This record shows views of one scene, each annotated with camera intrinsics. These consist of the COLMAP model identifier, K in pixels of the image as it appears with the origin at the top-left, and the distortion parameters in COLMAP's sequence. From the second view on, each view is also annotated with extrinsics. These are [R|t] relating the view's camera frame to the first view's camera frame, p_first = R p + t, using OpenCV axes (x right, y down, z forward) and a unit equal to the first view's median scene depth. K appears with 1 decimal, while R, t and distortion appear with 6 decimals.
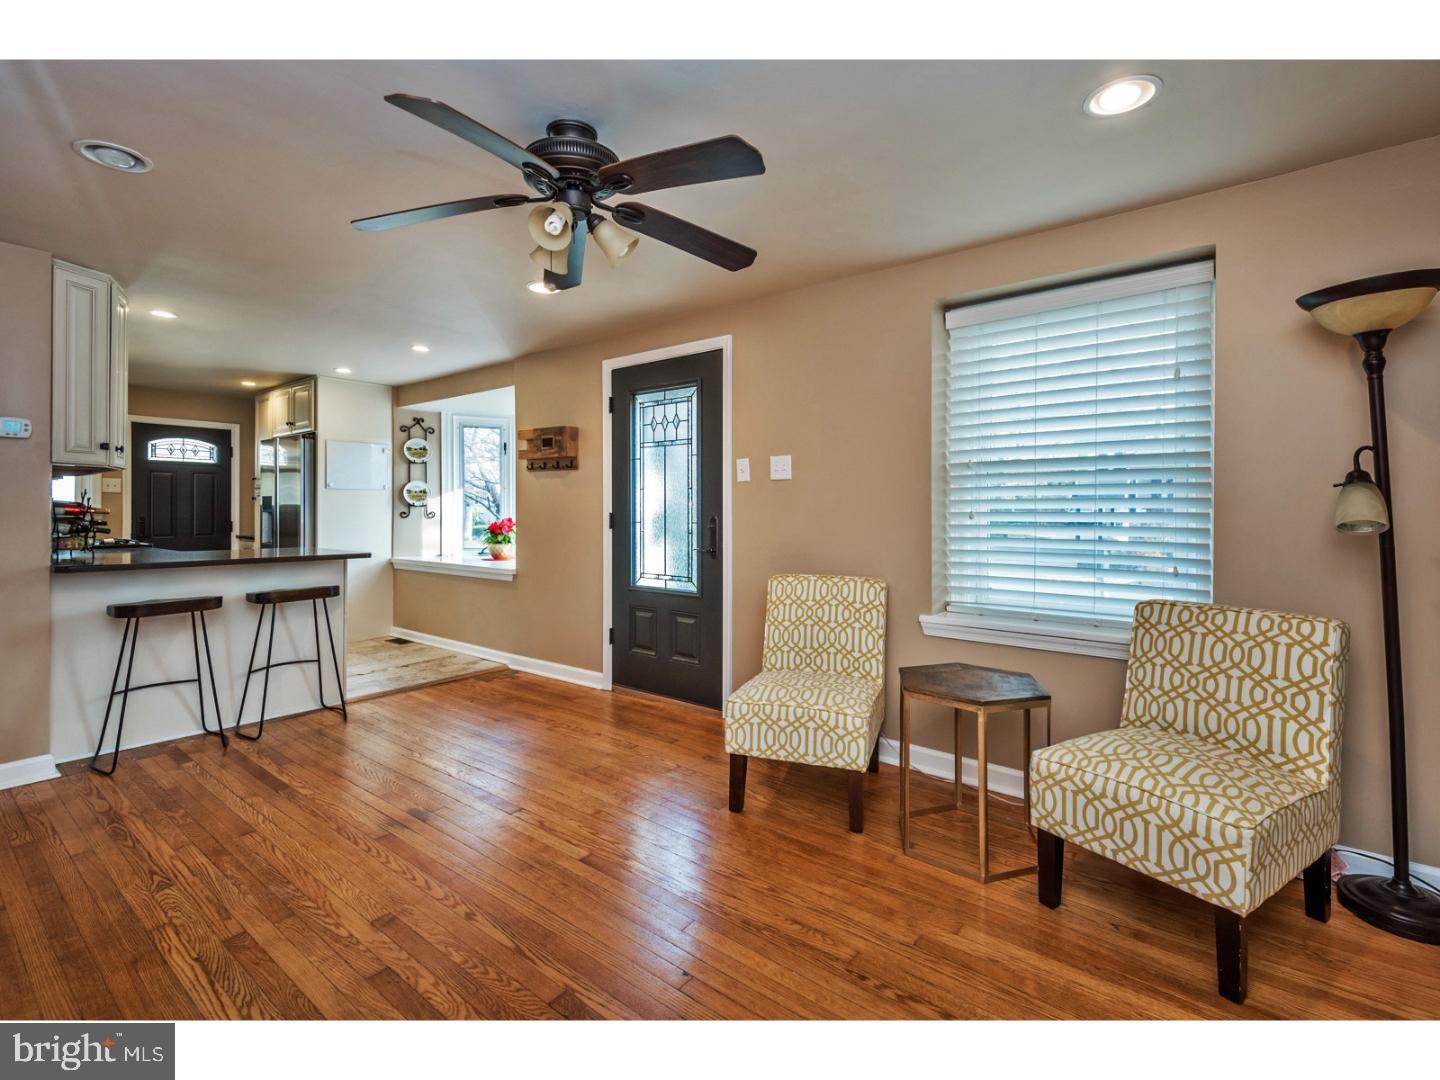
lens RADIAL K [[655.3, 0, 726.9], [0, 655.3, 508.1], [0, 0, 1]] dist [0.002898, -0.000923]
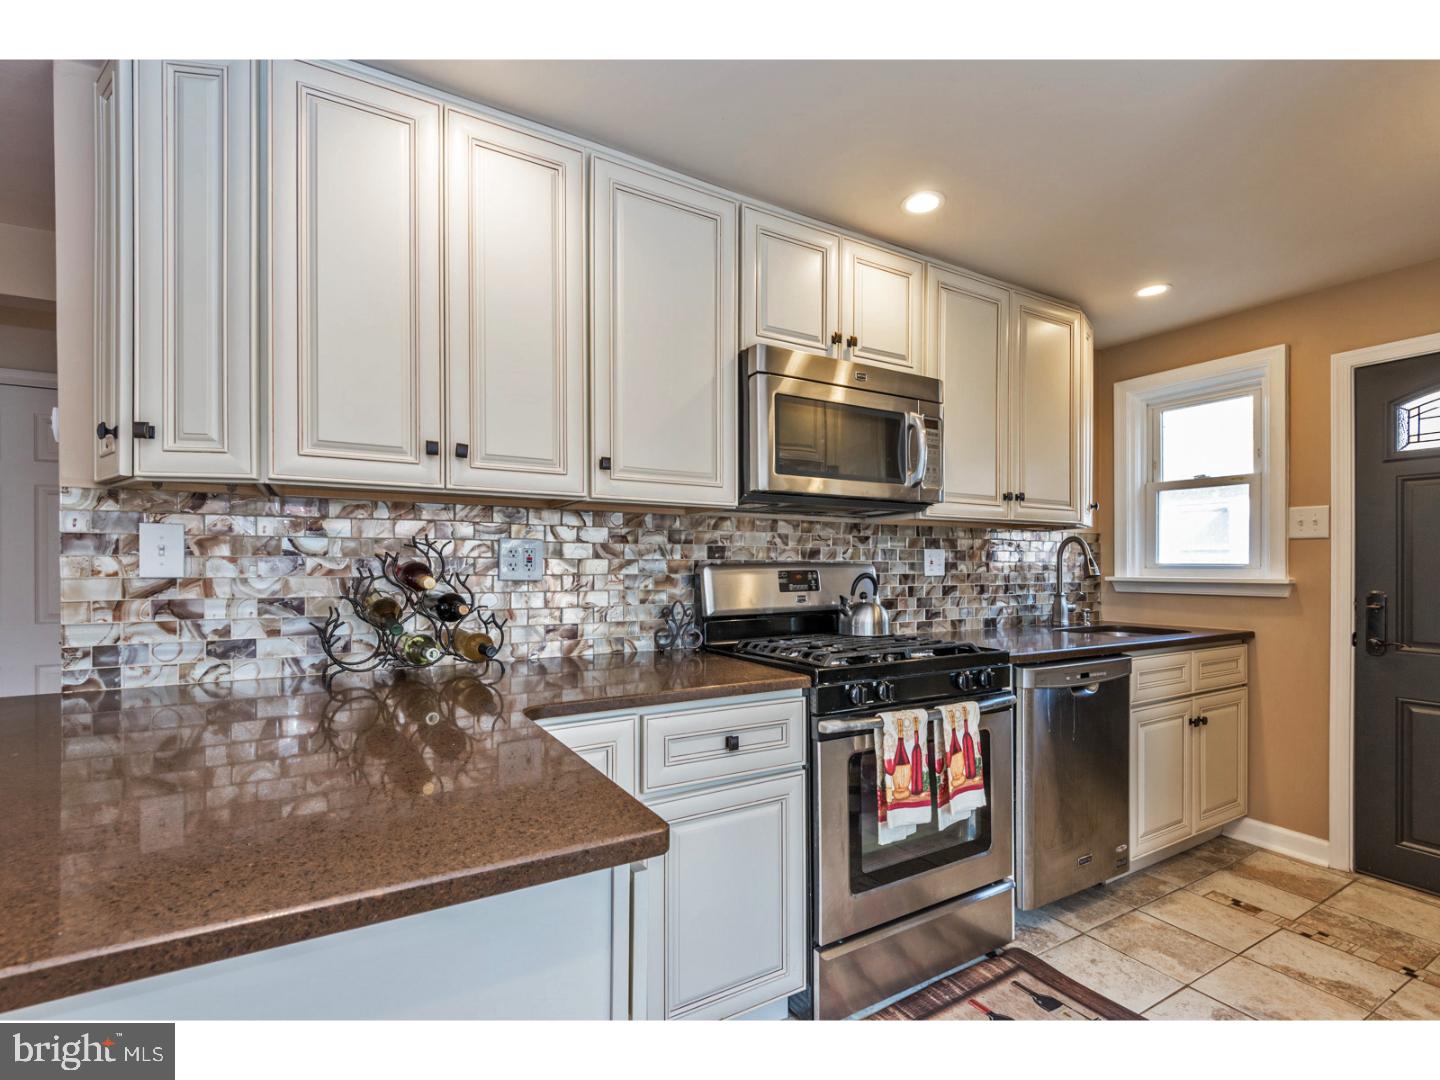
lens RADIAL K [[661.6, 0, 716.2], [0, 661.6, 568.7], [0, 0, 1]] dist [0.001457, -0.000195]
pose [[-0.372448, 0.002005, -0.928051, -0.539281], [-0.001602, 0.999995, 0.002803, -0.004910], [0.928052, 0.002531, -0.372443, 1.154550]]
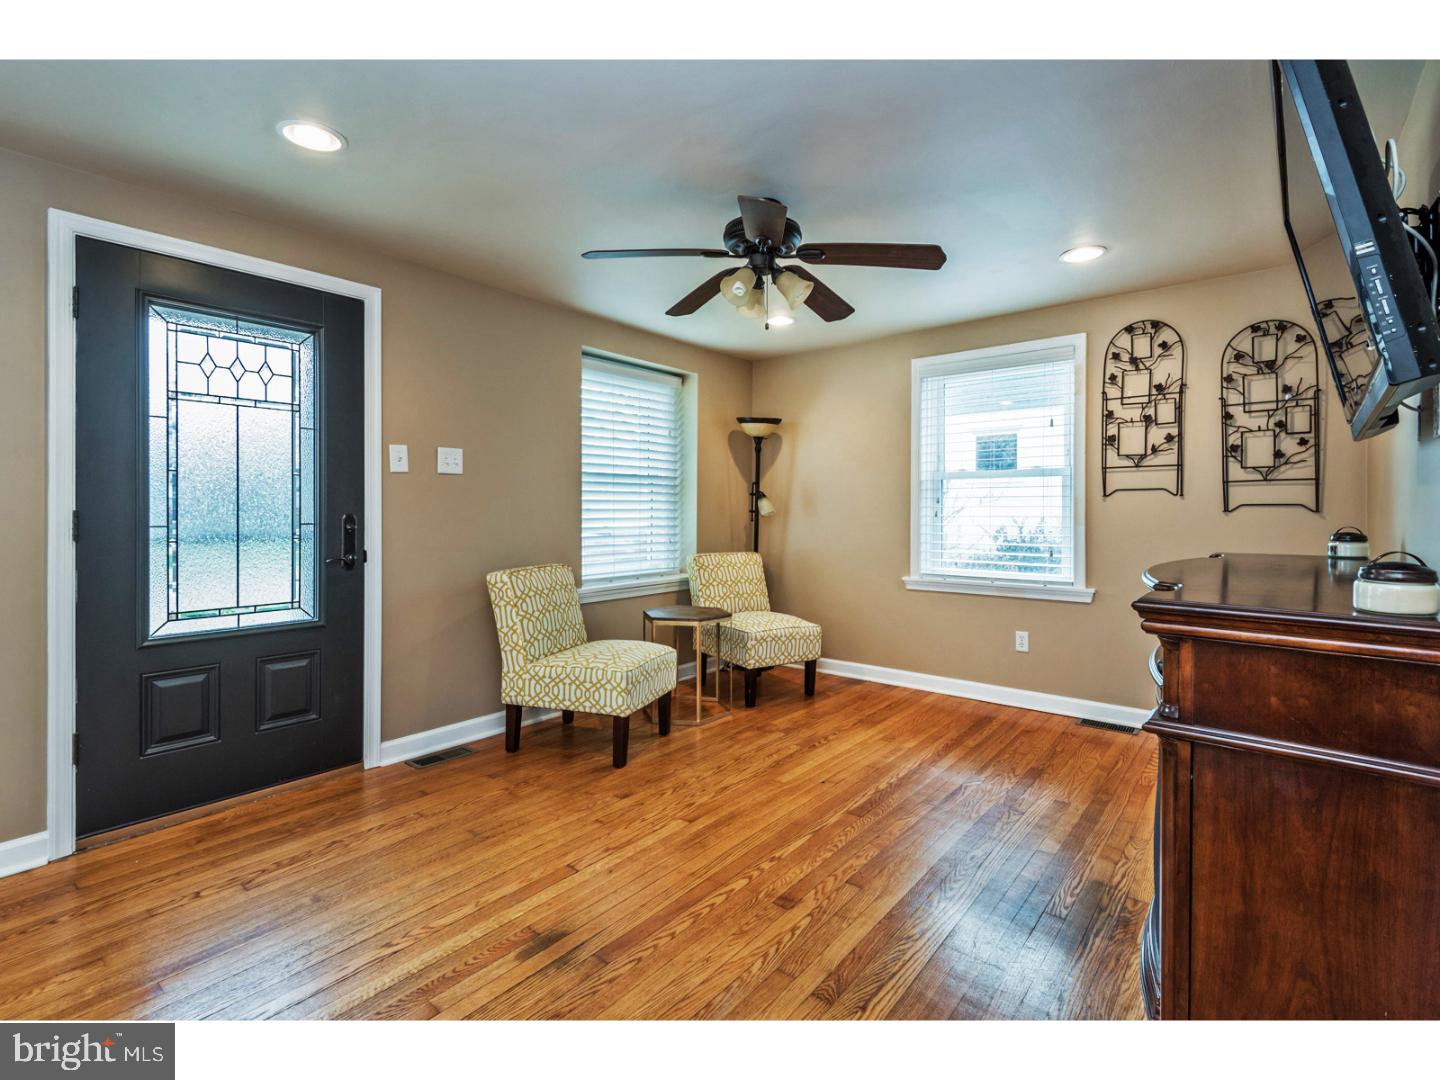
lens RADIAL K [[671.0, 0, 724.6], [0, 671.0, 512.0], [0, 0, 1]] dist [0.002005, -0.000426]
pose [[0.019893, -0.000552, 0.999802, -0.698724], [-0.002203, 0.999997, 0.000596, 0.007561], [-0.999800, -0.002214, 0.019892, 0.477301]]
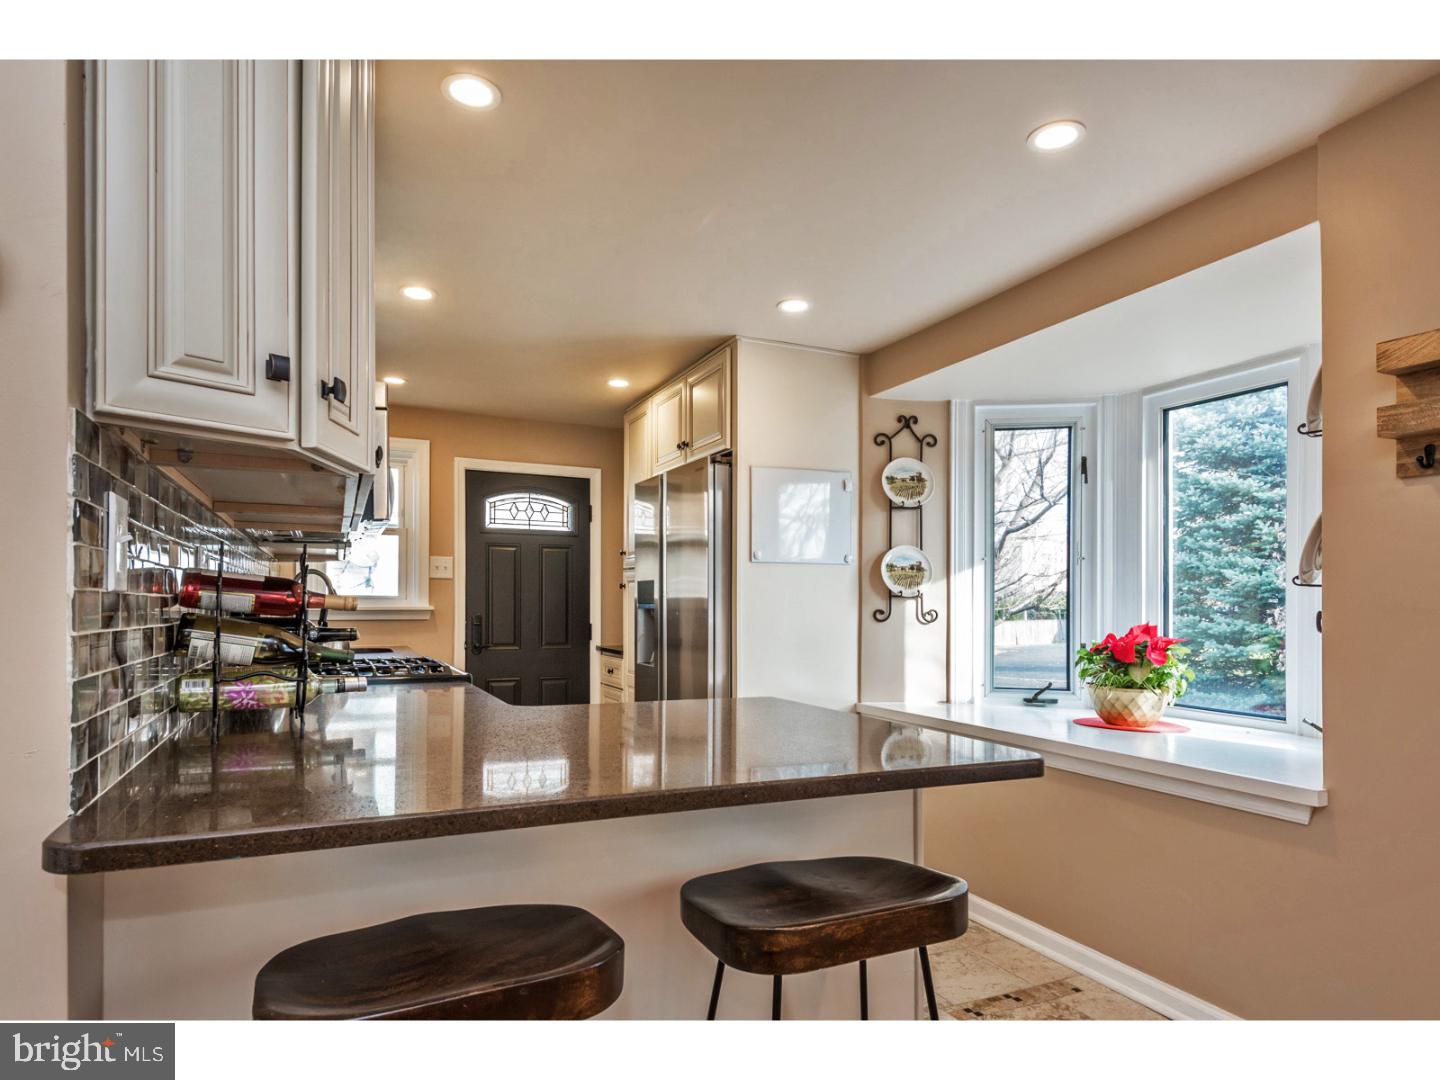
lens RADIAL K [[840.2, 0, 717.7], [0, 840.2, 605.7], [0, 0, 1]] dist [0.003380, 0.000075]
pose [[0.886845, 0.000622, -0.462067, -0.456483], [-0.001436, 0.999998, -0.001410, 0.005808], [0.462065, 0.001914, 0.886844, 0.571154]]
